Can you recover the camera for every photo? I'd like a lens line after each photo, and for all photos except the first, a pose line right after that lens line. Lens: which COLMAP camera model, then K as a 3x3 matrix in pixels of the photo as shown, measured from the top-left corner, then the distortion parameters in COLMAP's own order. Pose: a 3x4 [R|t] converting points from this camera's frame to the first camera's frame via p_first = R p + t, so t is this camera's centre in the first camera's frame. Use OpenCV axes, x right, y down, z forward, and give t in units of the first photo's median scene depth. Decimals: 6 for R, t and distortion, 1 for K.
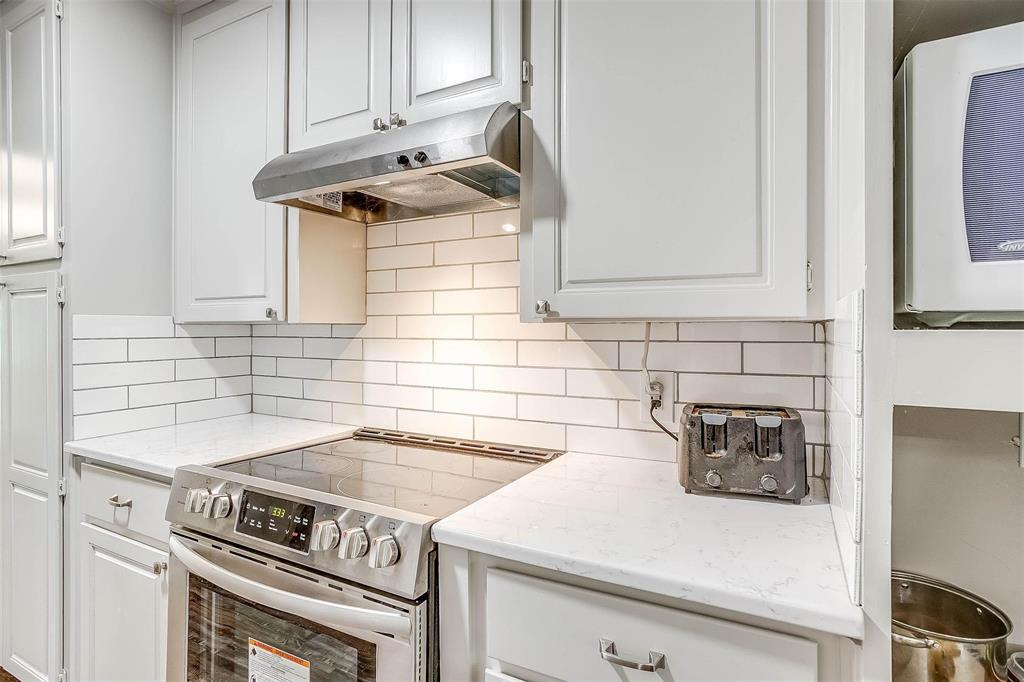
lens RADIAL K [[496.1, 0, 512.0], [0, 496.1, 341.0], [0, 0, 1]] dist [0.000537, 0.000217]
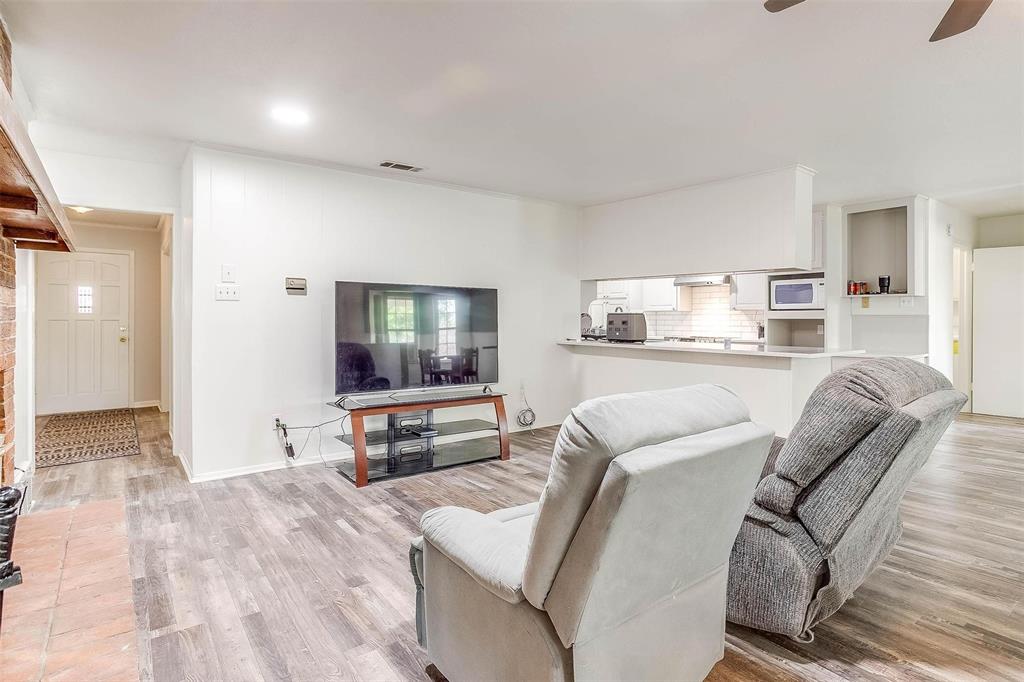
lens RADIAL K [[532.0, 0, 510.2], [0, 532.0, 321.1], [0, 0, 1]] dist [-0.046633, 0.032464]
pose [[0.904951, 0.005395, -0.425482, 0.255353], [-0.015424, 0.999678, -0.020129, 0.193518], [0.425236, 0.024779, 0.904743, -4.414340]]
